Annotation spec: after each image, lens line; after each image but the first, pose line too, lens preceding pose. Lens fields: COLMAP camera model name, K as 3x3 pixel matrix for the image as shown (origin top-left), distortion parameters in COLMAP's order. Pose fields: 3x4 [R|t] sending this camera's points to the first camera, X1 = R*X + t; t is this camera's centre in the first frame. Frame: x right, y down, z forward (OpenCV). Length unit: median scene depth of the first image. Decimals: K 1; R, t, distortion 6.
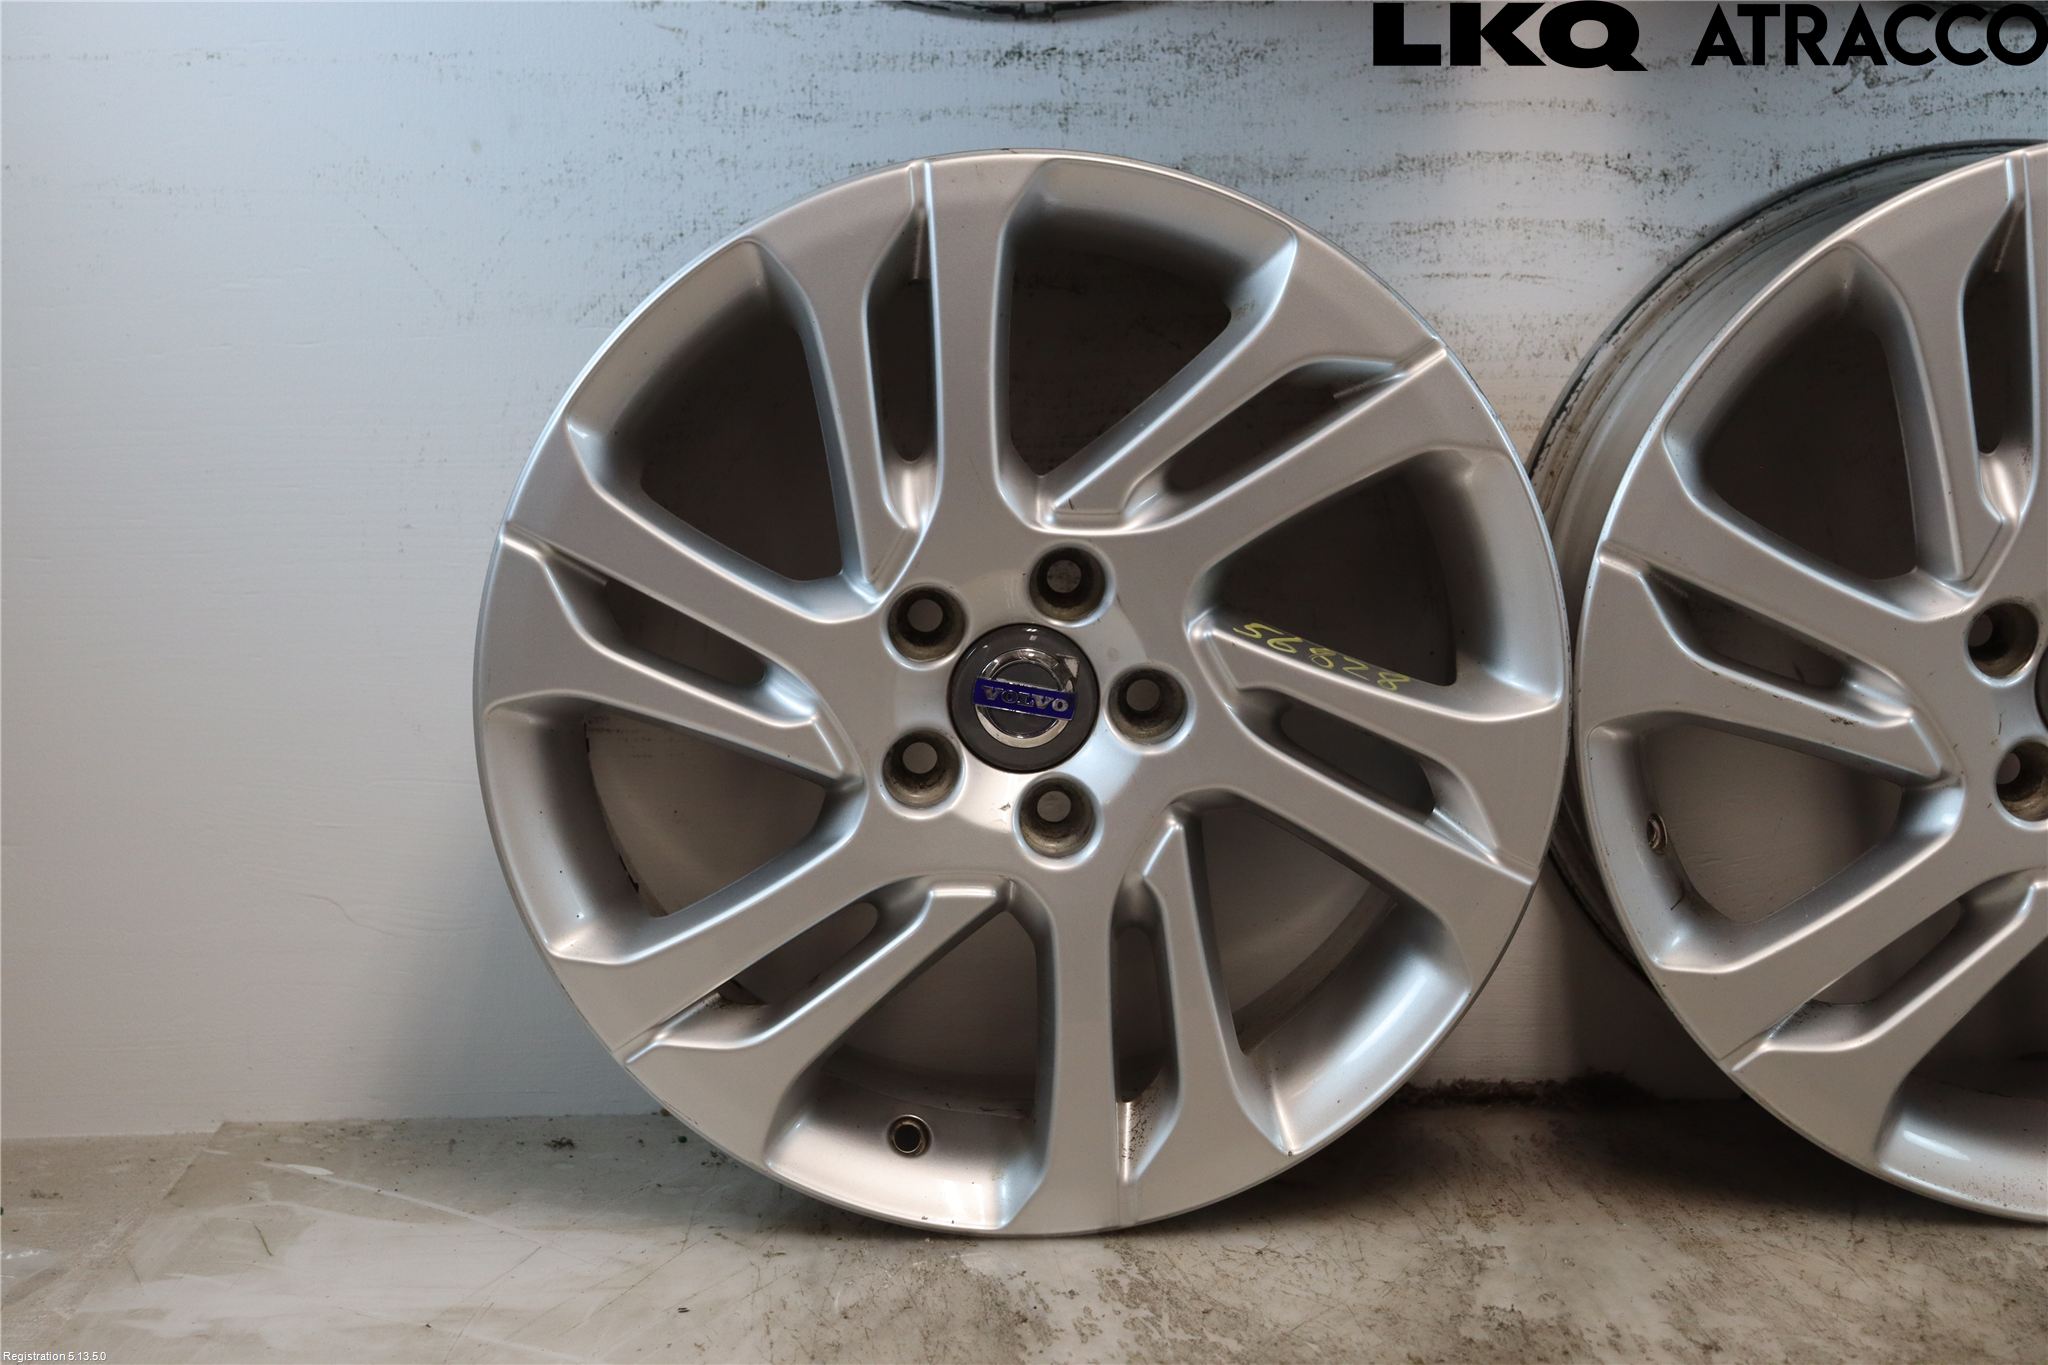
lens RADIAL K [[3599.3, 0, 1015.7], [0, 3599.3, 701.9], [0, 0, 1]] dist [0.145526, 0.463411]
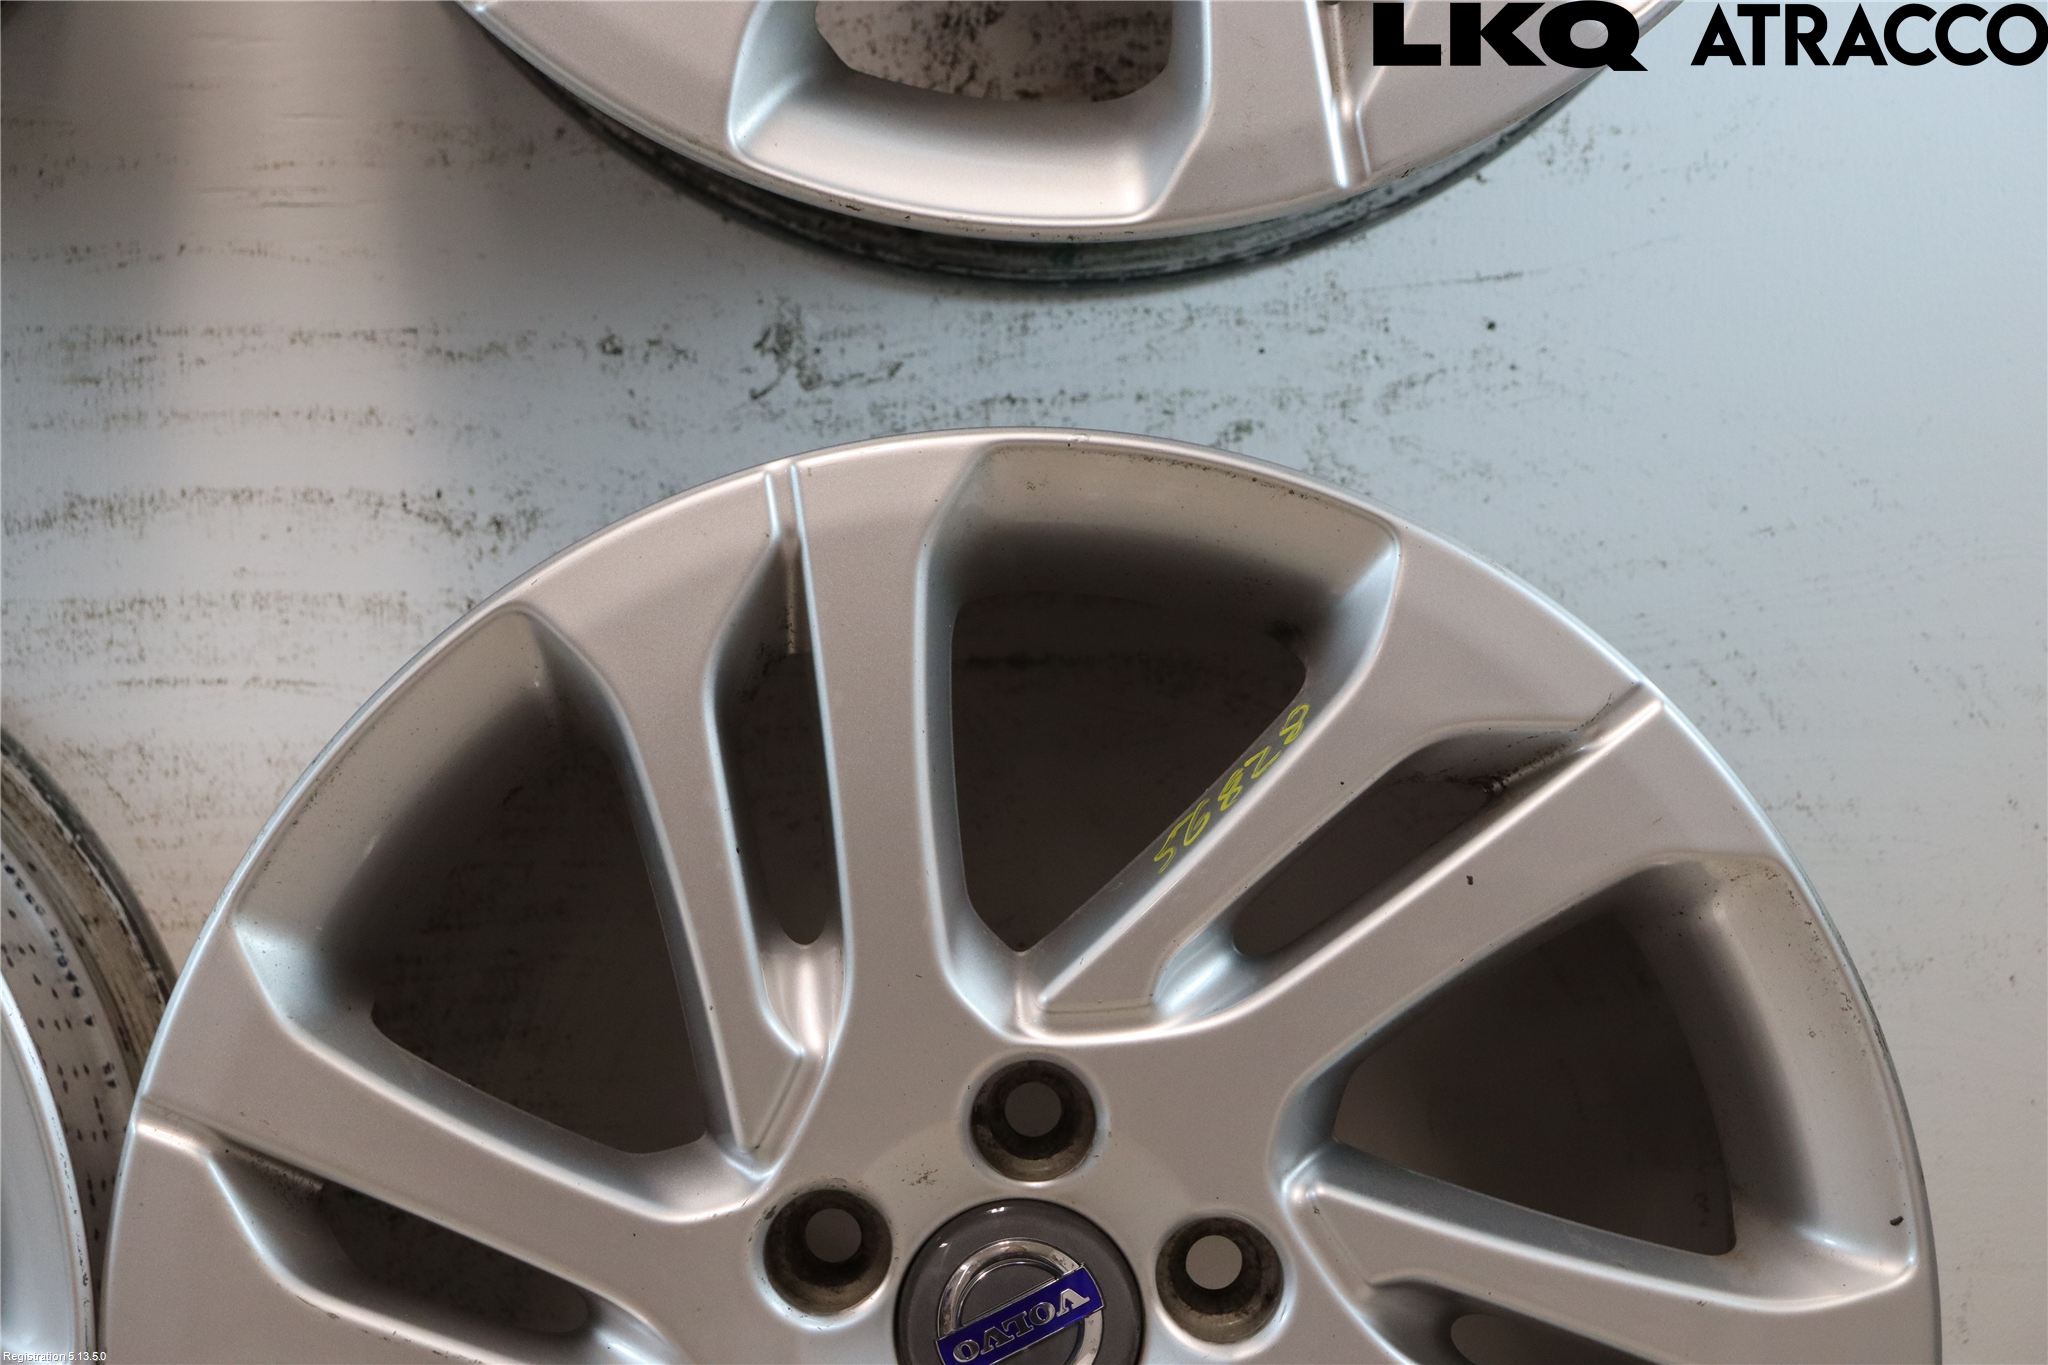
lens RADIAL K [[4750.0, 0, 1024.0], [0, 4750.0, 682.5], [0, 0, 1]] dist [0.372704, 0.538169]
pose [[0.999013, -0.015358, -0.041674, 0.309398], [0.009293, 0.989821, -0.142015, 0.002362], [0.043430, 0.141488, 0.988987, 0.181689]]
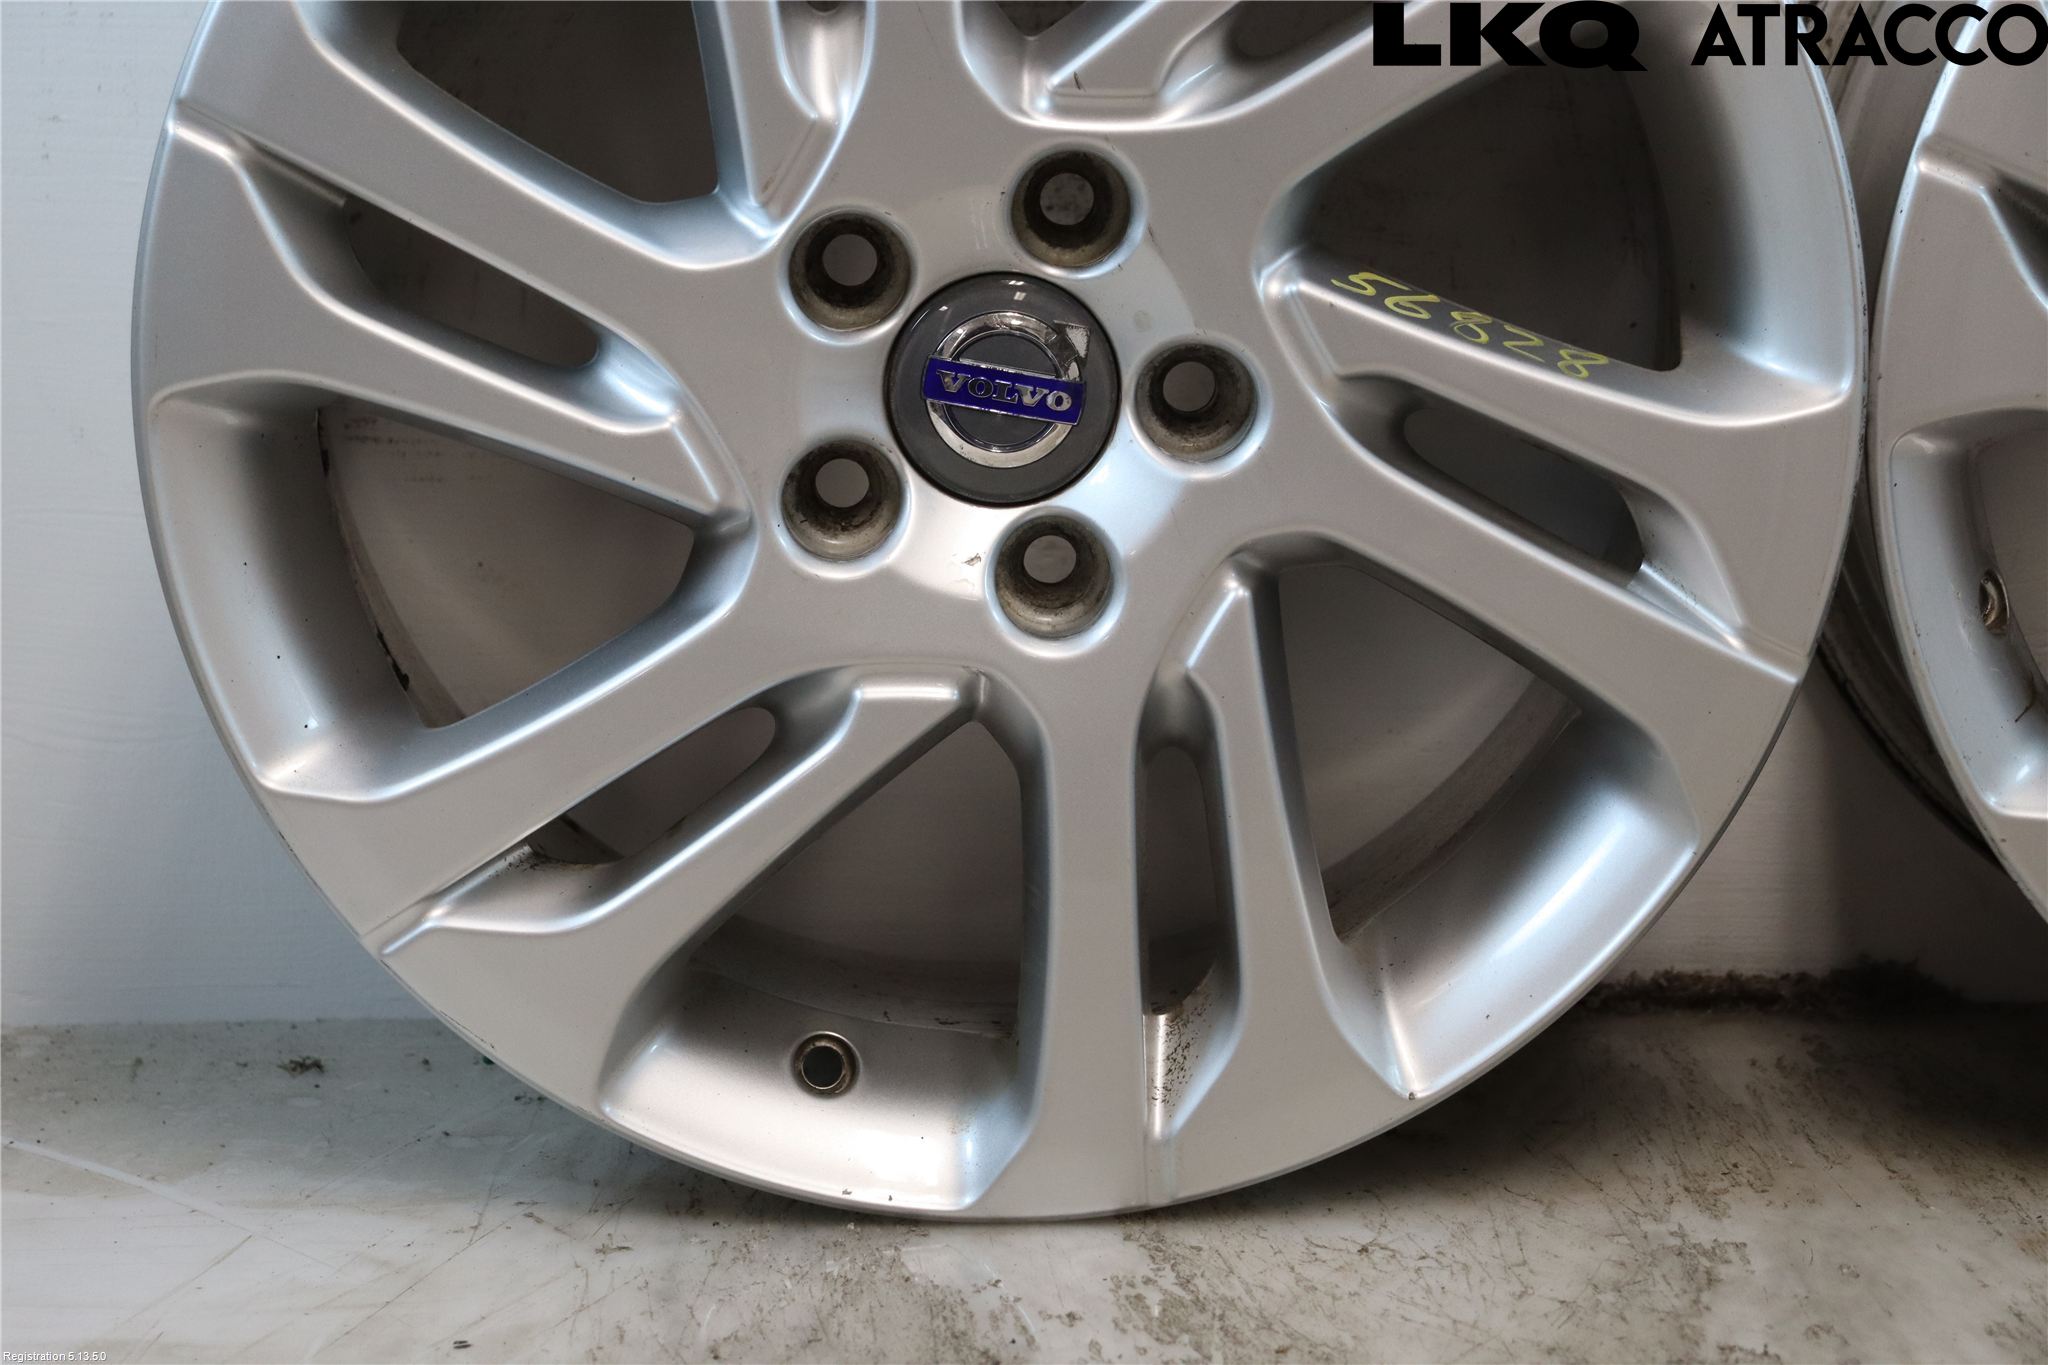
lens RADIAL K [[4505.6, 0, 1012.5], [0, 4505.6, 691.6], [0, 0, 1]] dist [0.325463, 0.546427]
pose [[0.999975, 0.004165, -0.005670, 0.008018], [-0.003826, 0.998283, 0.058455, 0.005109], [0.005904, -0.058432, 0.998274, 0.177799]]
